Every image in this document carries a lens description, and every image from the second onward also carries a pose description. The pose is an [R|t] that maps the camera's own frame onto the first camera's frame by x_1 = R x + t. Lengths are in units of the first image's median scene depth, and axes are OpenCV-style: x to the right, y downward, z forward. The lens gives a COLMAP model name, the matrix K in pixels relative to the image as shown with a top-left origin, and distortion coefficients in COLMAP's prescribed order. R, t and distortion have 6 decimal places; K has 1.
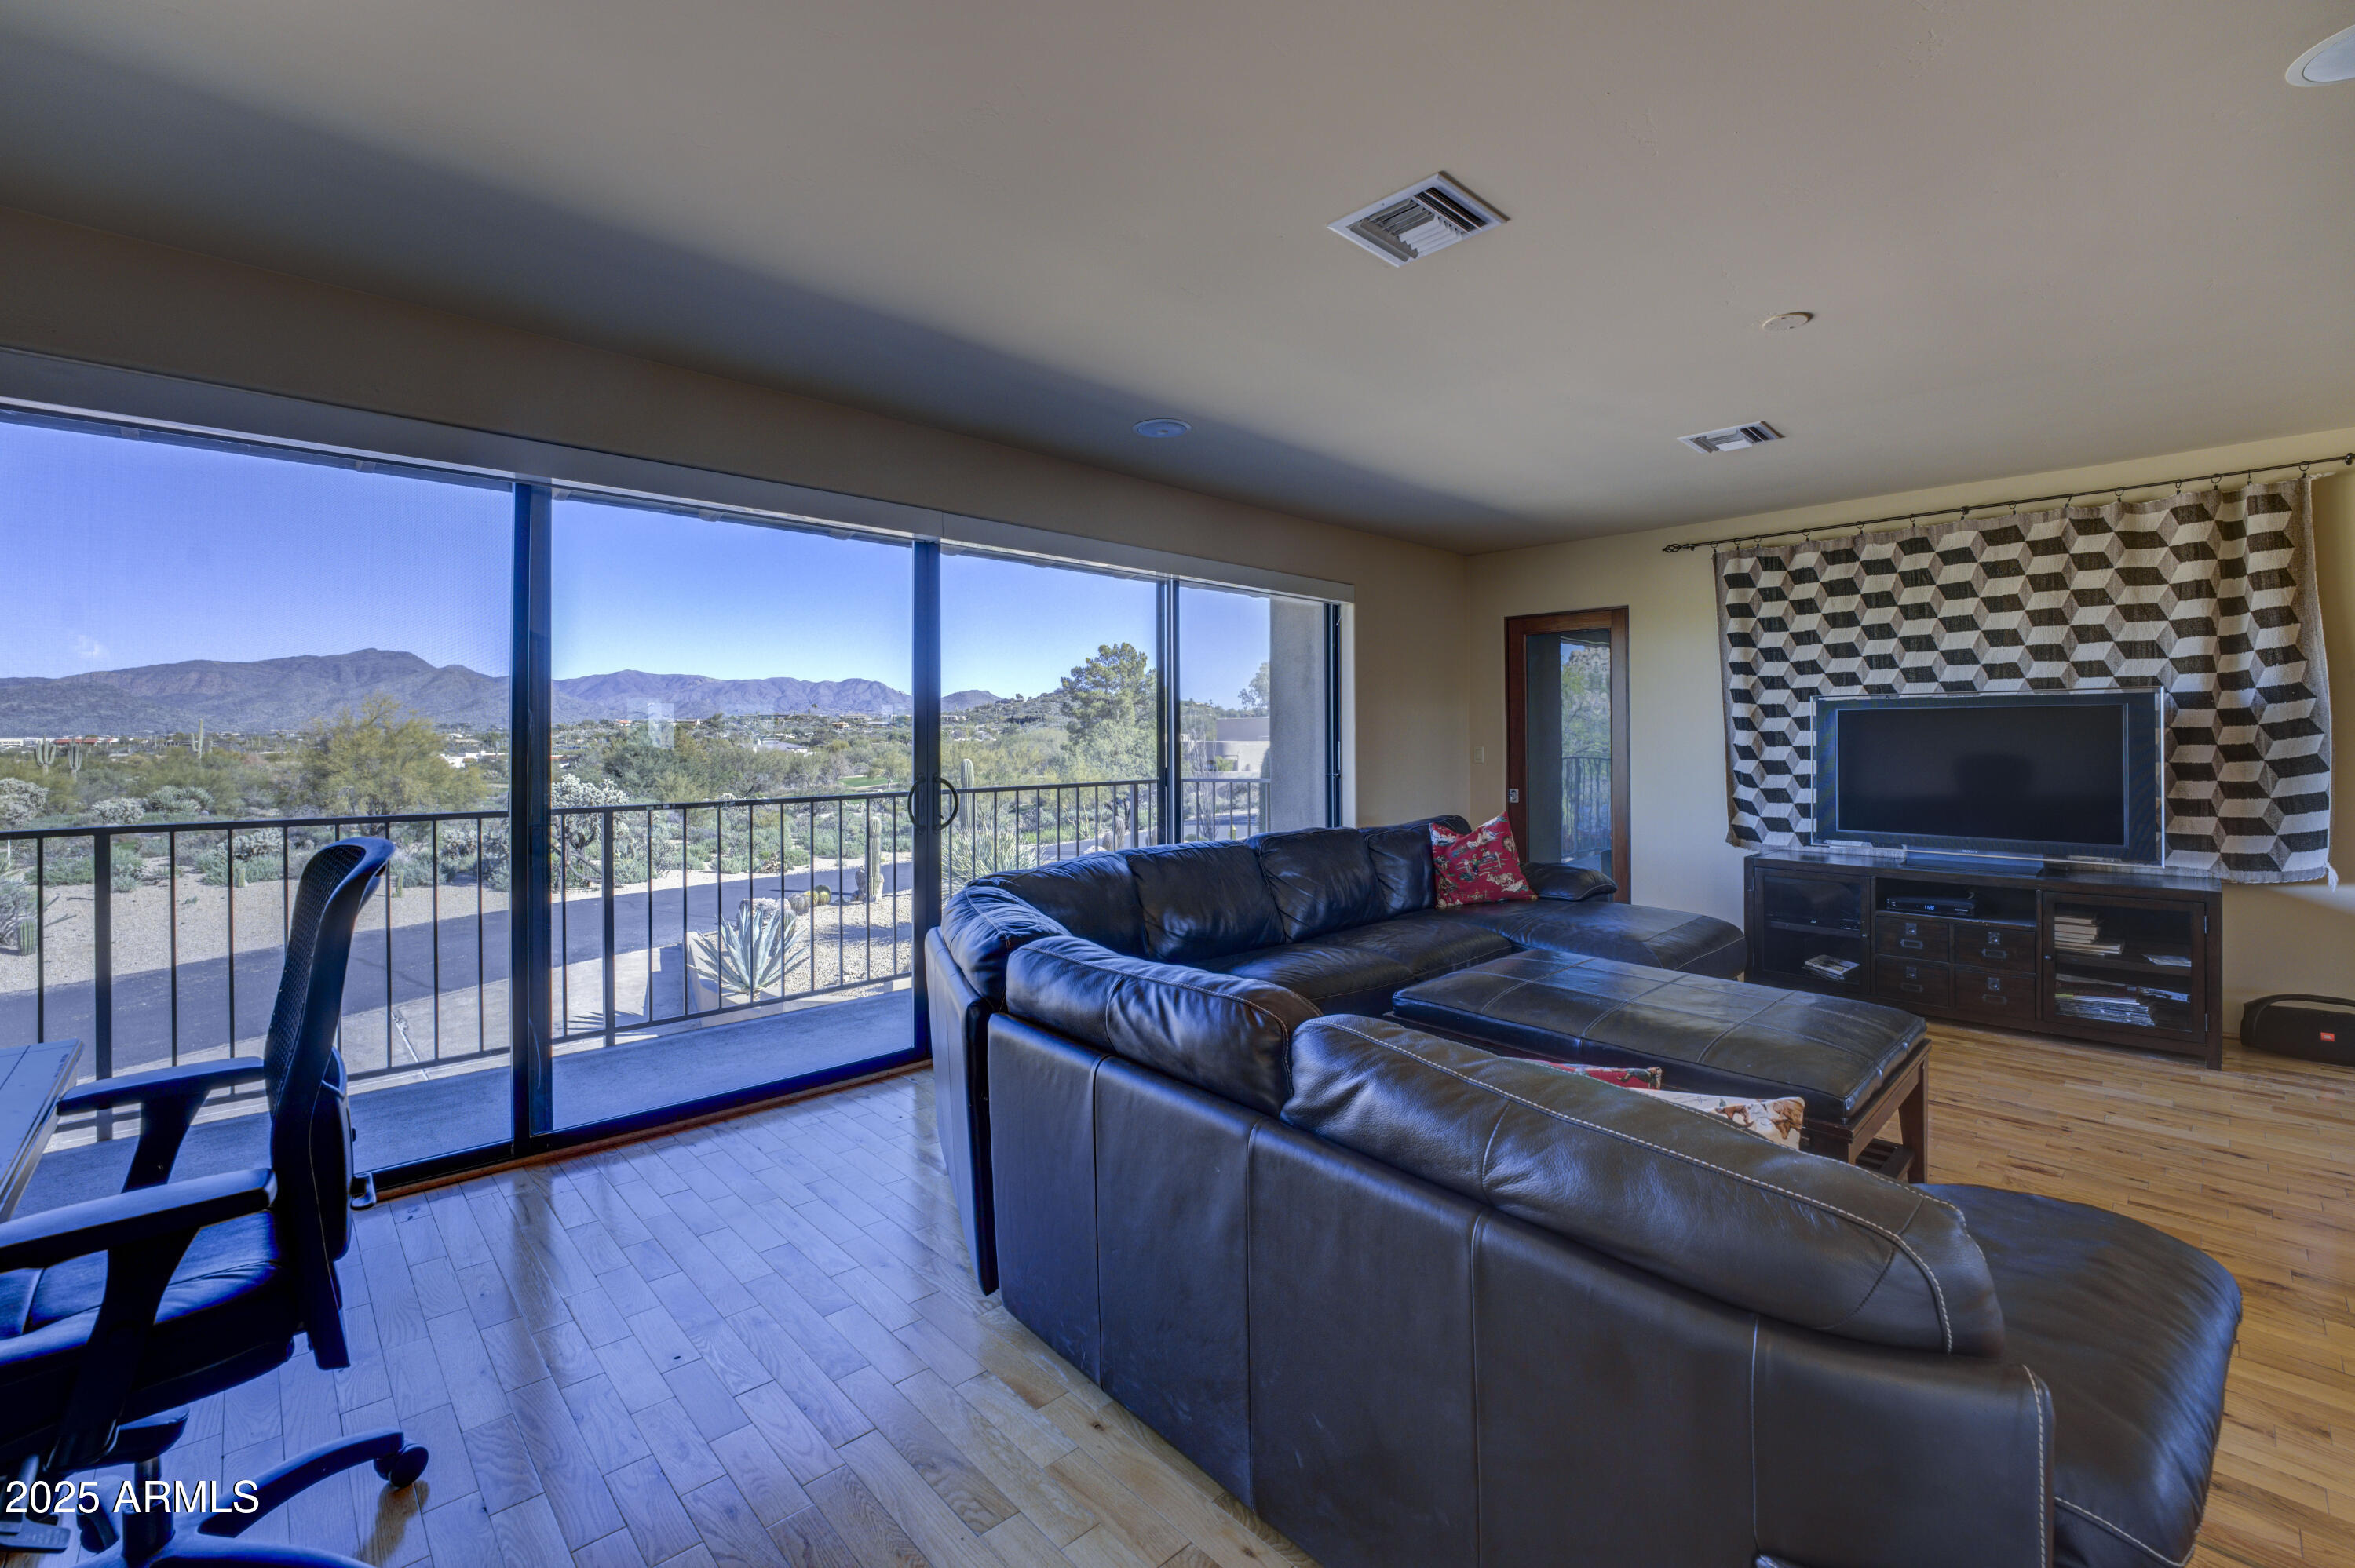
lens RADIAL K [[974.6, 0, 1181.1], [0, 974.6, 736.8], [0, 0, 1]] dist [-0.025392, 0.001511]
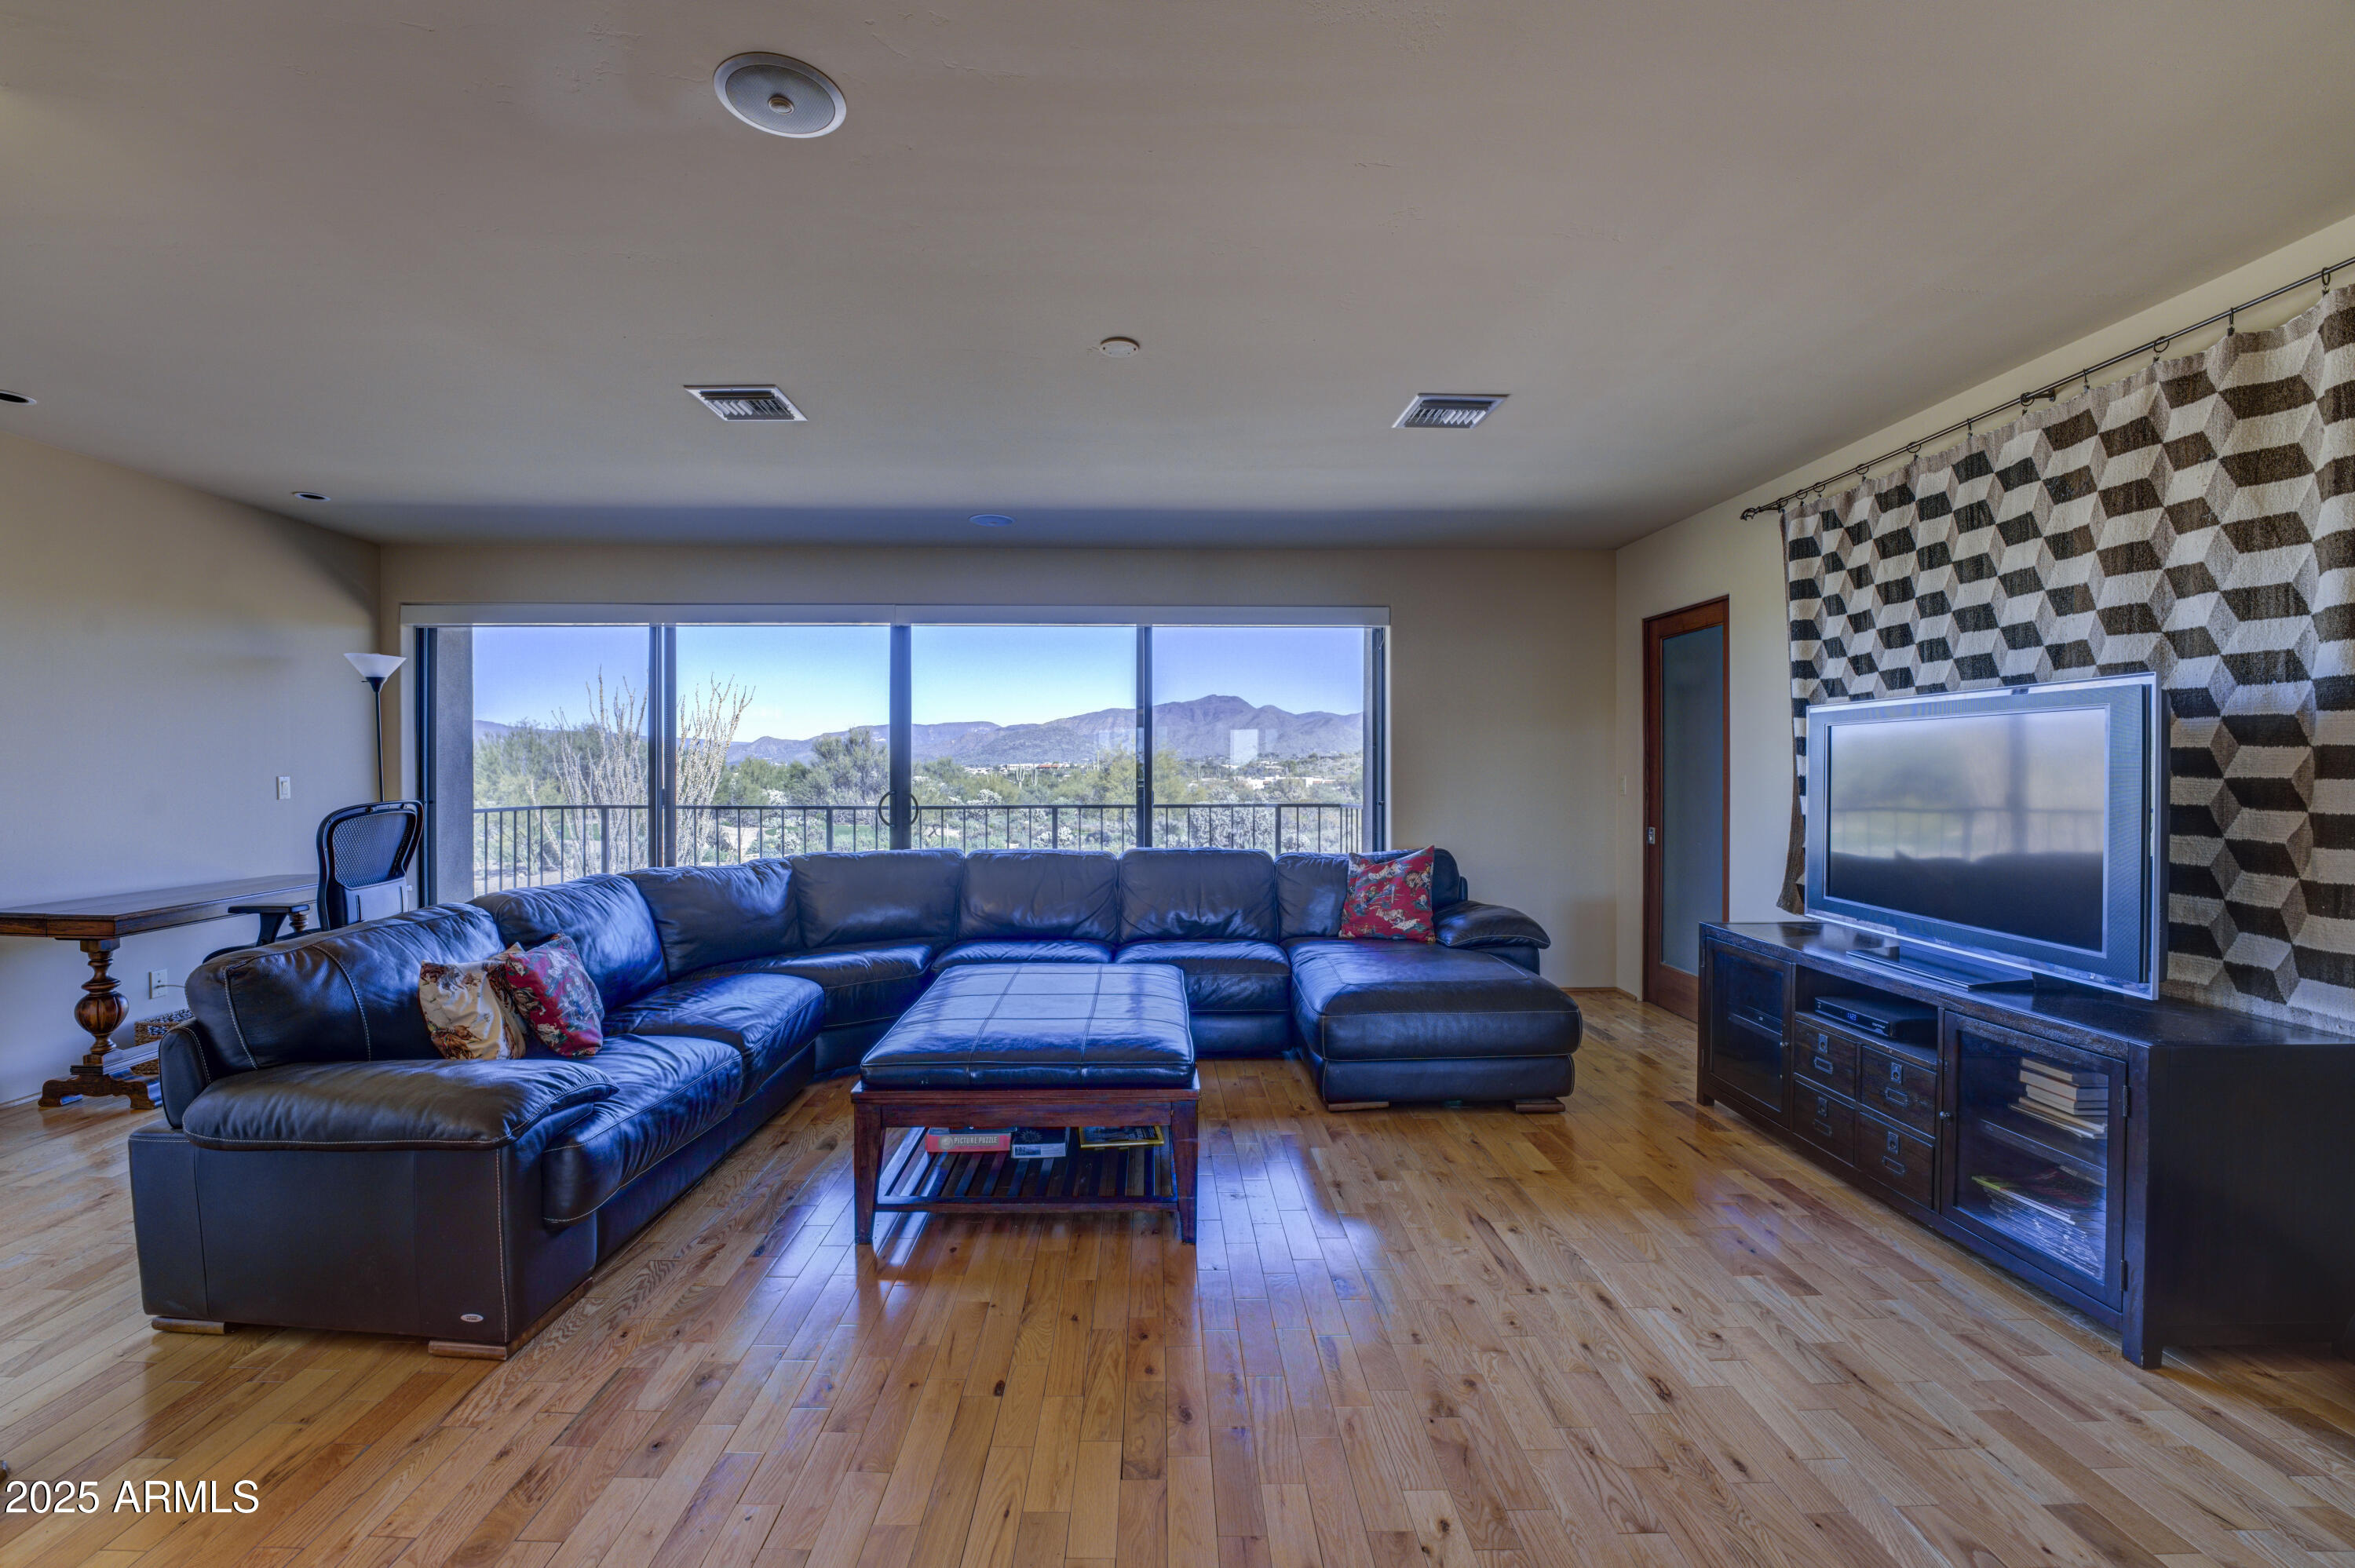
lens RADIAL K [[974.6, 0, 1170.6], [0, 974.6, 770.3], [0, 0, 1]] dist [-0.025392, 0.001511]
pose [[0.745041, 0.008604, -0.666963, 0.796259], [-0.007842, 0.999961, 0.004140, 0.005758], [0.666973, 0.002146, 0.745079, 0.165785]]
